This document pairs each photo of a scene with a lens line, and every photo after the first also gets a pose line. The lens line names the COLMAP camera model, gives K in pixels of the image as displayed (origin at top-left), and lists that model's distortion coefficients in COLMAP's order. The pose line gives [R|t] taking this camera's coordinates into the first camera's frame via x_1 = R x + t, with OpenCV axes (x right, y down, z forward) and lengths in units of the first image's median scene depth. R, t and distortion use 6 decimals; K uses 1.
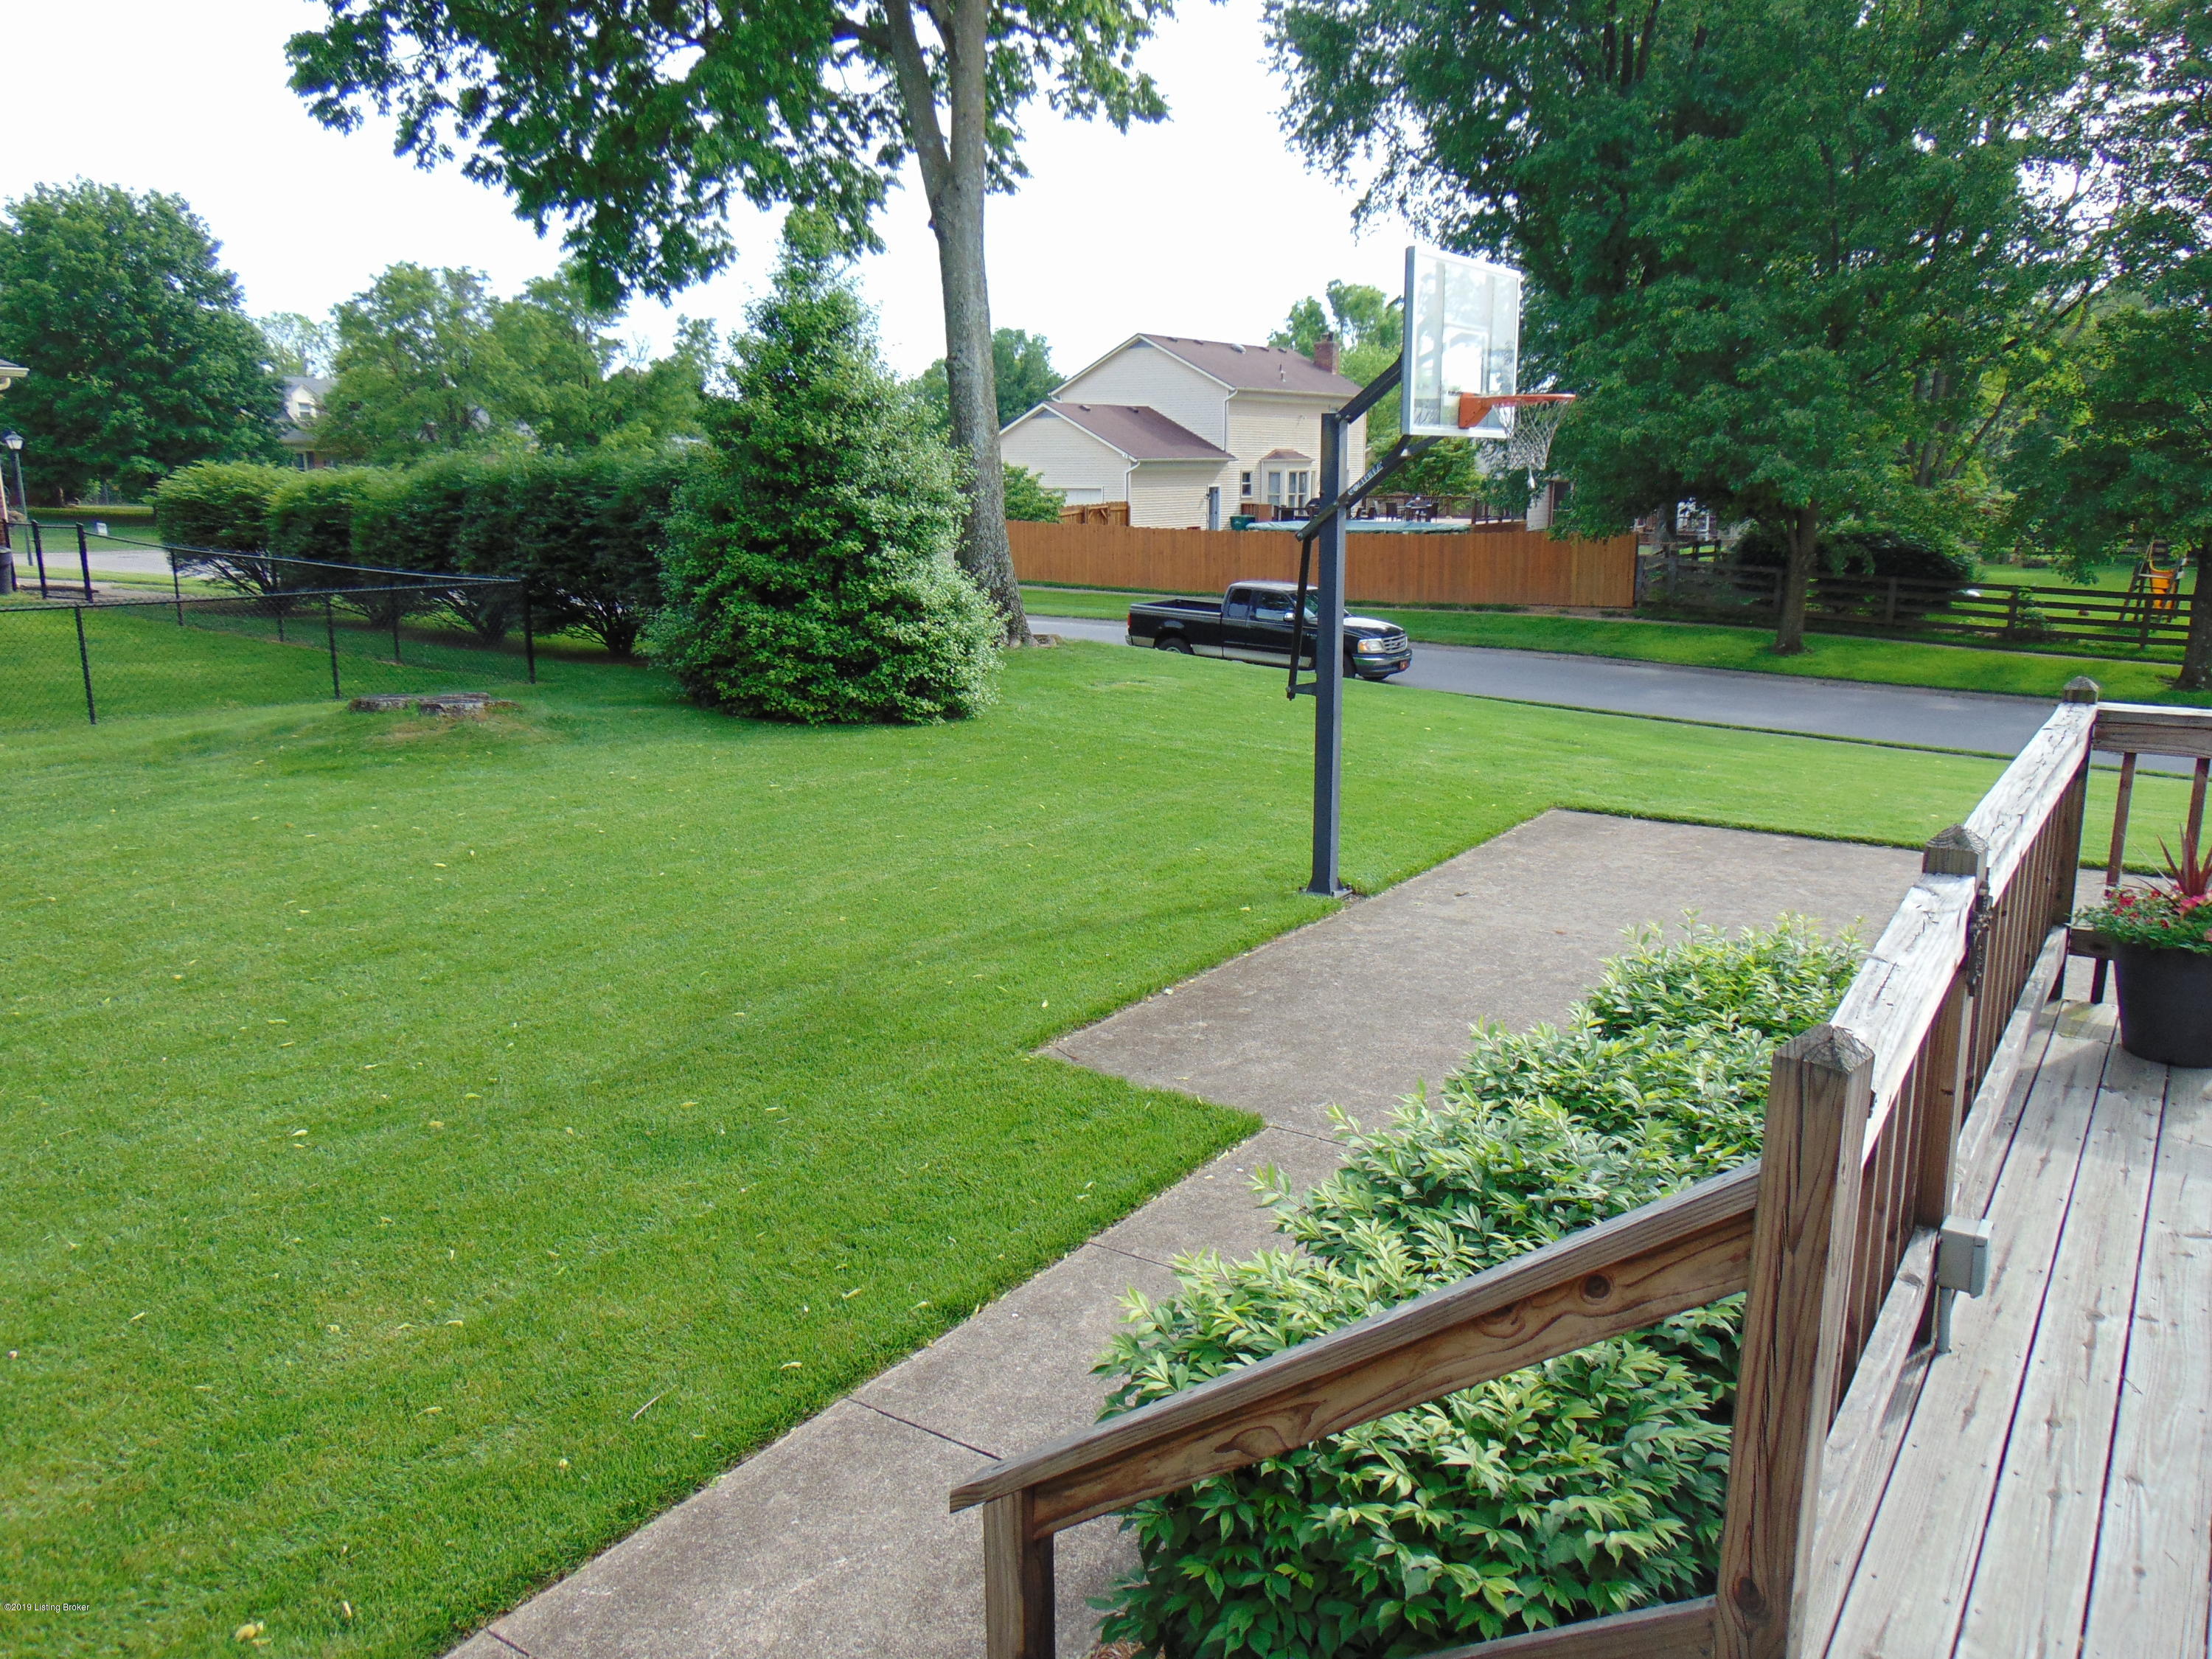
lens RADIAL K [[1638.4, 0, 1105.0], [0, 1638.4, 826.8], [0, 0, 1]] dist [0.033086, -0.004327]
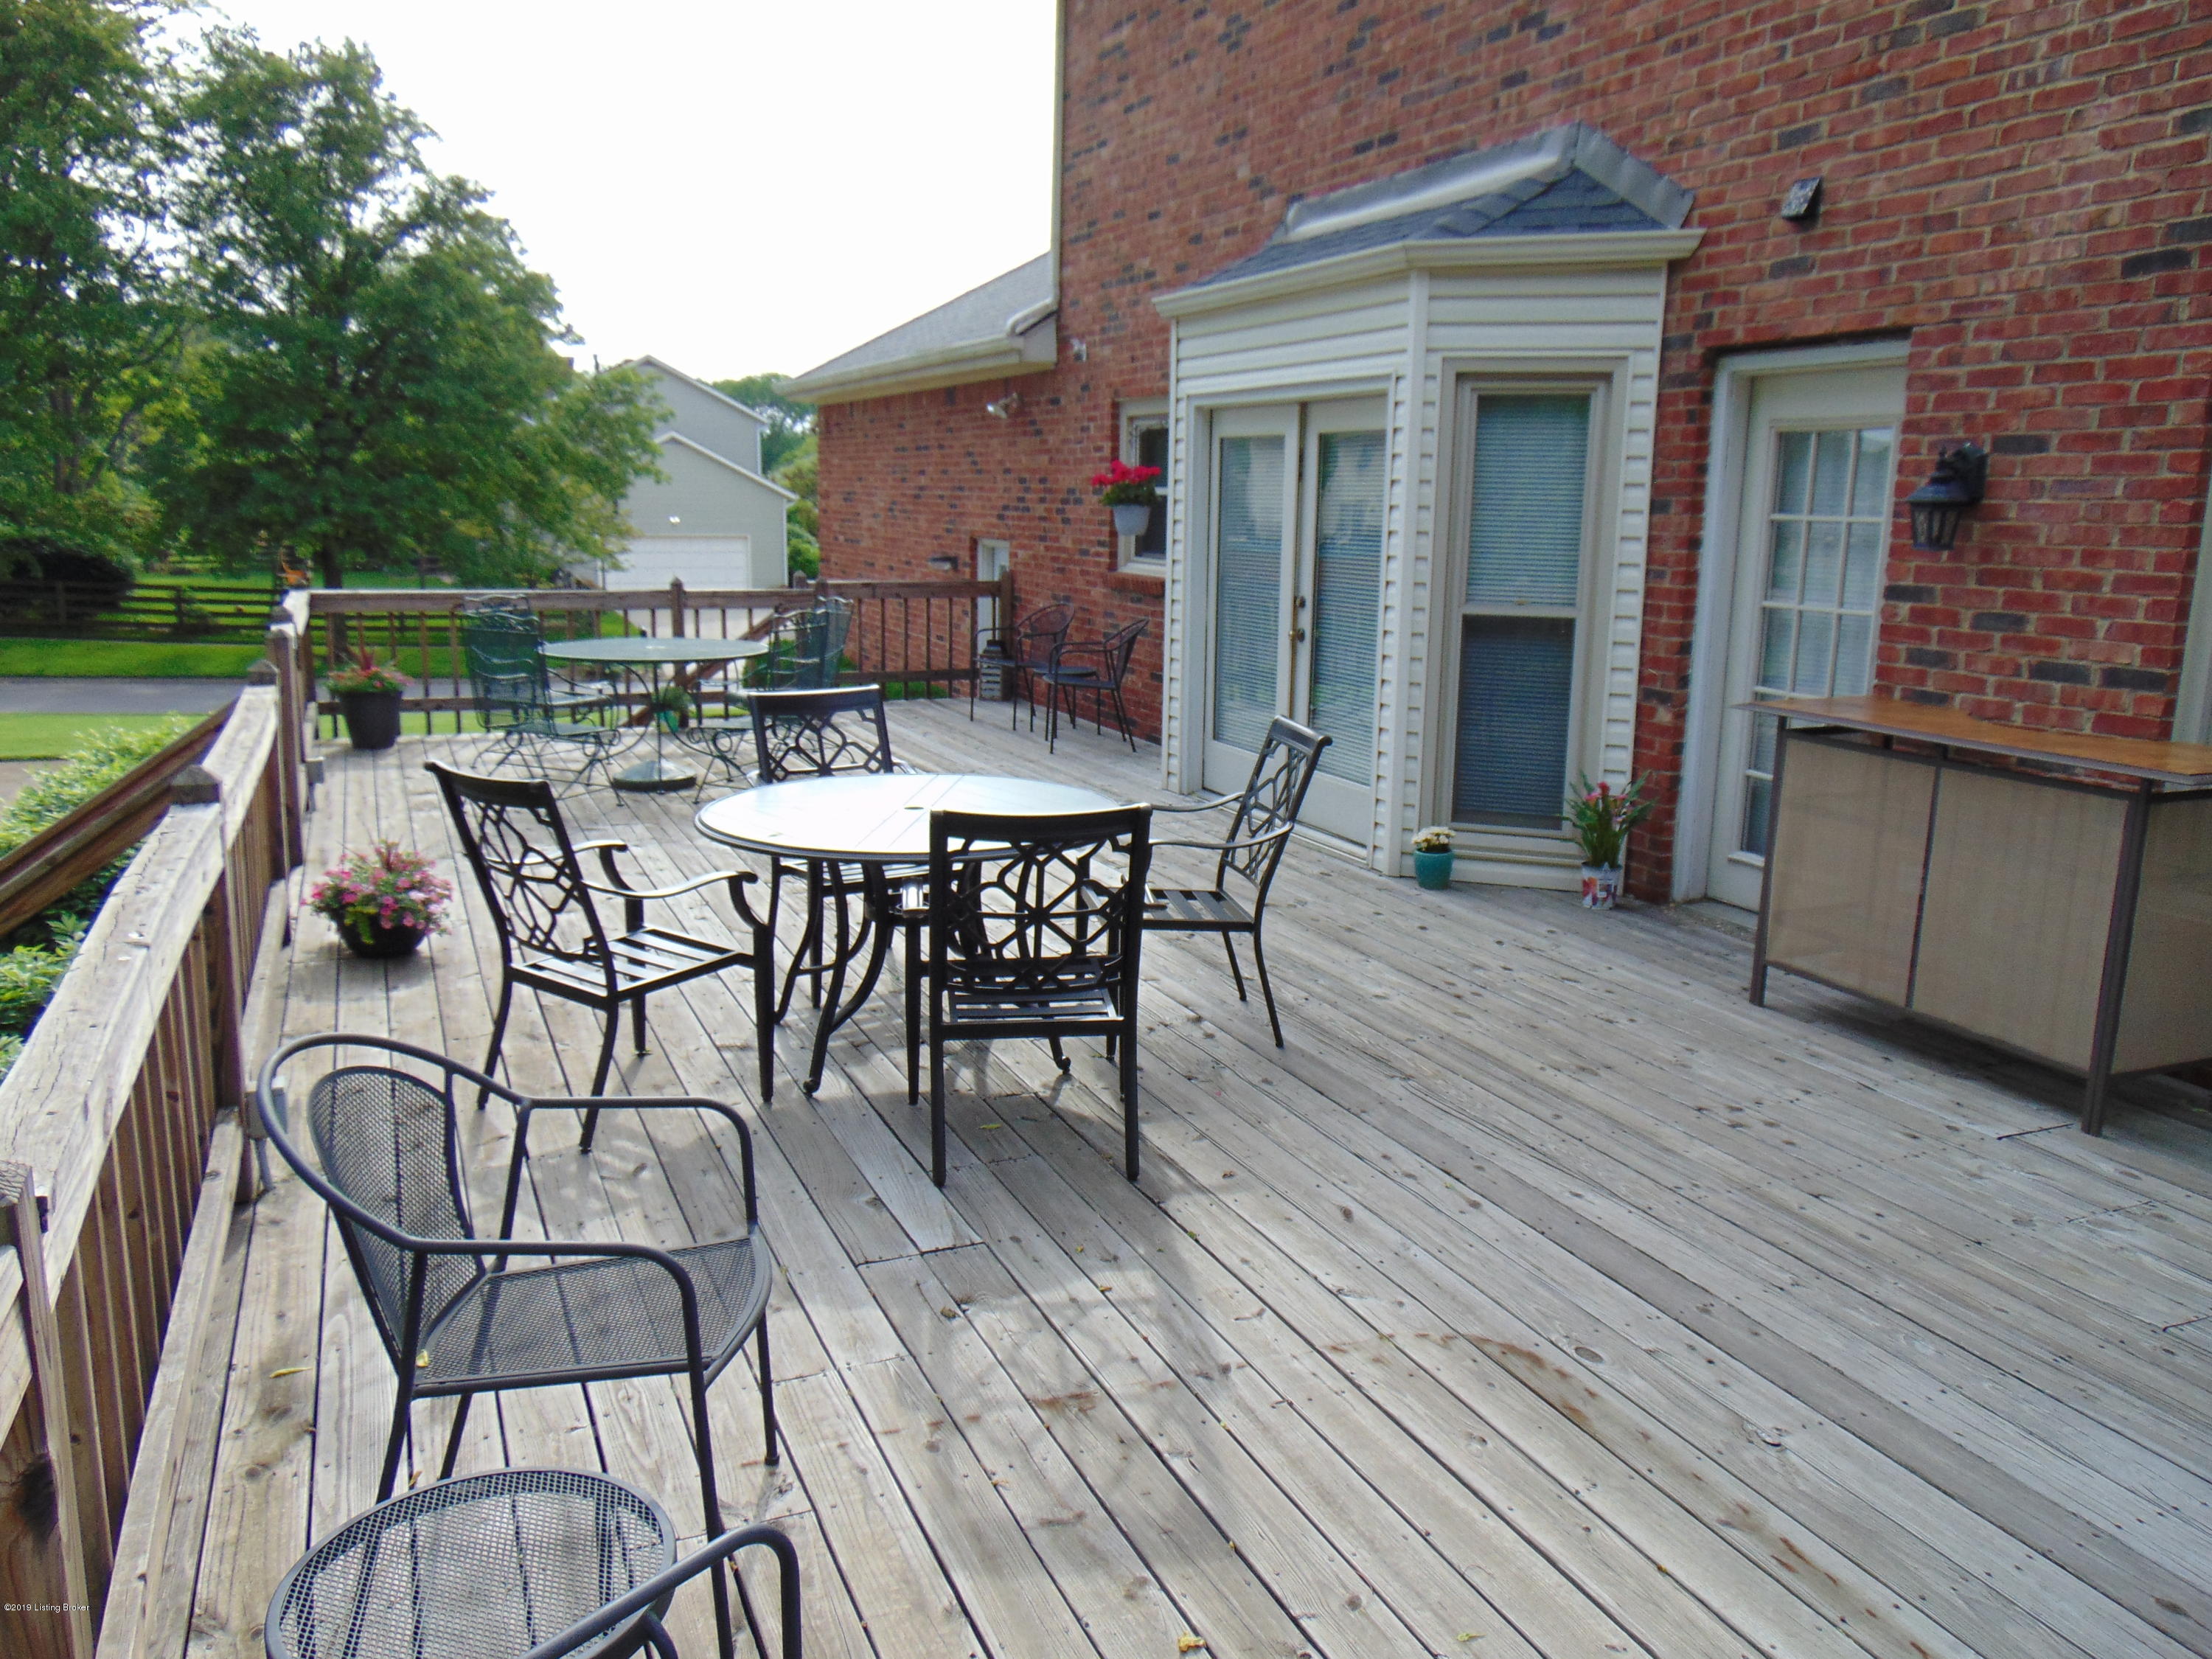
lens RADIAL K [[1638.4, 0, 1103.9], [0, 1638.4, 826.8], [0, 0, 1]] dist [0.033086, -0.004327]
pose [[0.525673, -0.153367, 0.836748, -0.093263], [0.160439, 0.983836, 0.079534, 0.029792], [-0.835421, 0.092438, 0.541782, -0.132492]]
